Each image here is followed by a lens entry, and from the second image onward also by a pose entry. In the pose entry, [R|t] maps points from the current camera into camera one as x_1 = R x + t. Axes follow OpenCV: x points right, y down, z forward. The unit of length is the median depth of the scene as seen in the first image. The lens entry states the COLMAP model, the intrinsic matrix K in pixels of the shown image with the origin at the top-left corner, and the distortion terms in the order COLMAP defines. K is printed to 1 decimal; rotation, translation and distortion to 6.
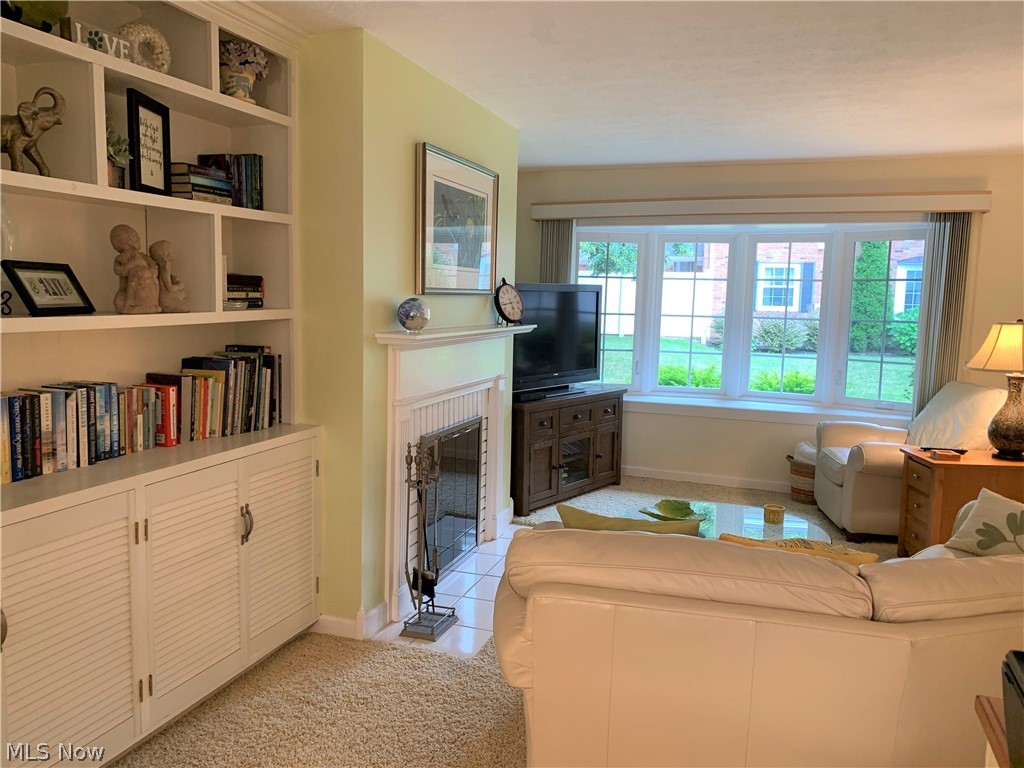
lens RADIAL K [[774.0, 0, 491.5], [0, 774.0, 388.9], [0, 0, 1]] dist [0.006714, -0.006247]
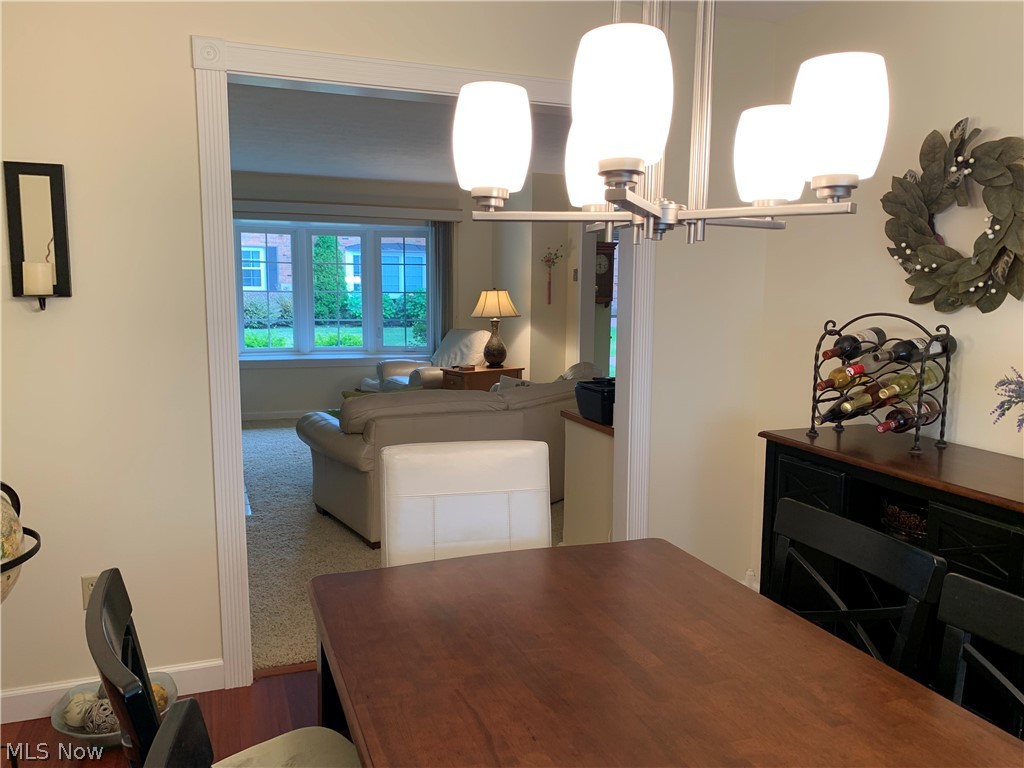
lens RADIAL K [[774.0, 0, 491.5], [0, 774.0, 388.9], [0, 0, 1]] dist [0.006714, -0.006247]
pose [[0.769950, -0.094475, 0.631072, -0.458676], [0.079621, 0.995474, 0.051885, 0.047417], [-0.633117, 0.010298, 0.773987, -0.357167]]
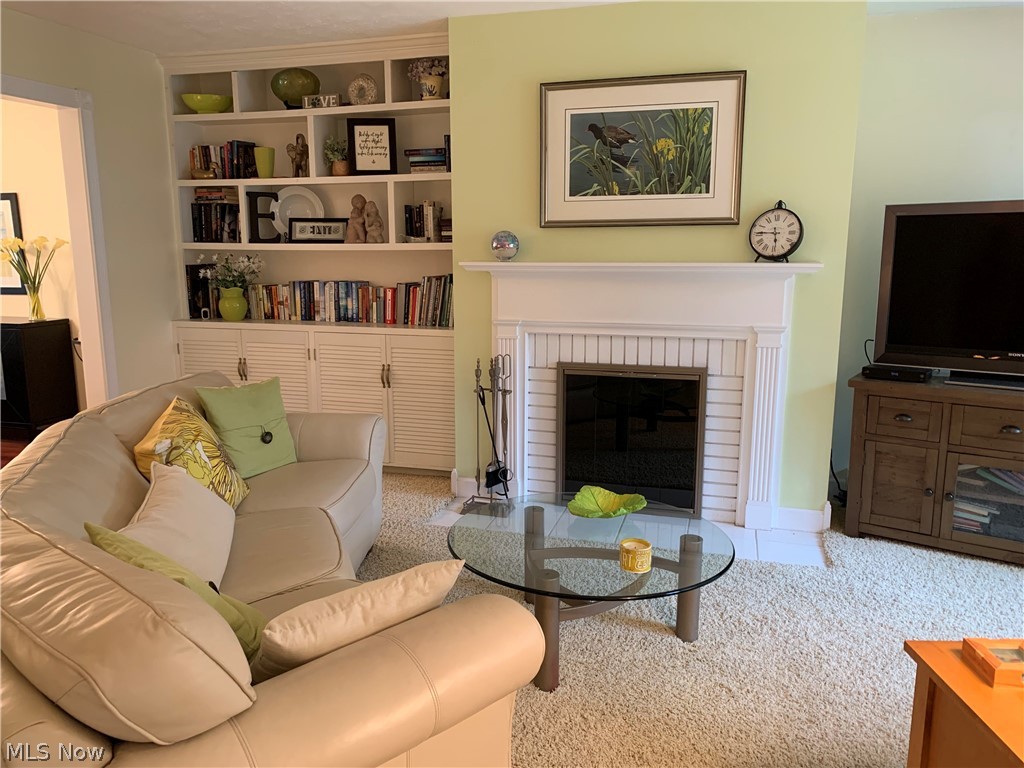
lens RADIAL K [[769.5, 0, 507.0], [0, 769.5, 383.5], [0, 0, 1]] dist [0.098809, -0.189533]
pose [[0.073207, 0.157547, -0.984794, 0.966848], [-0.117816, 0.981896, 0.148325, -0.058989], [0.990333, 0.105167, 0.090444, 0.836209]]
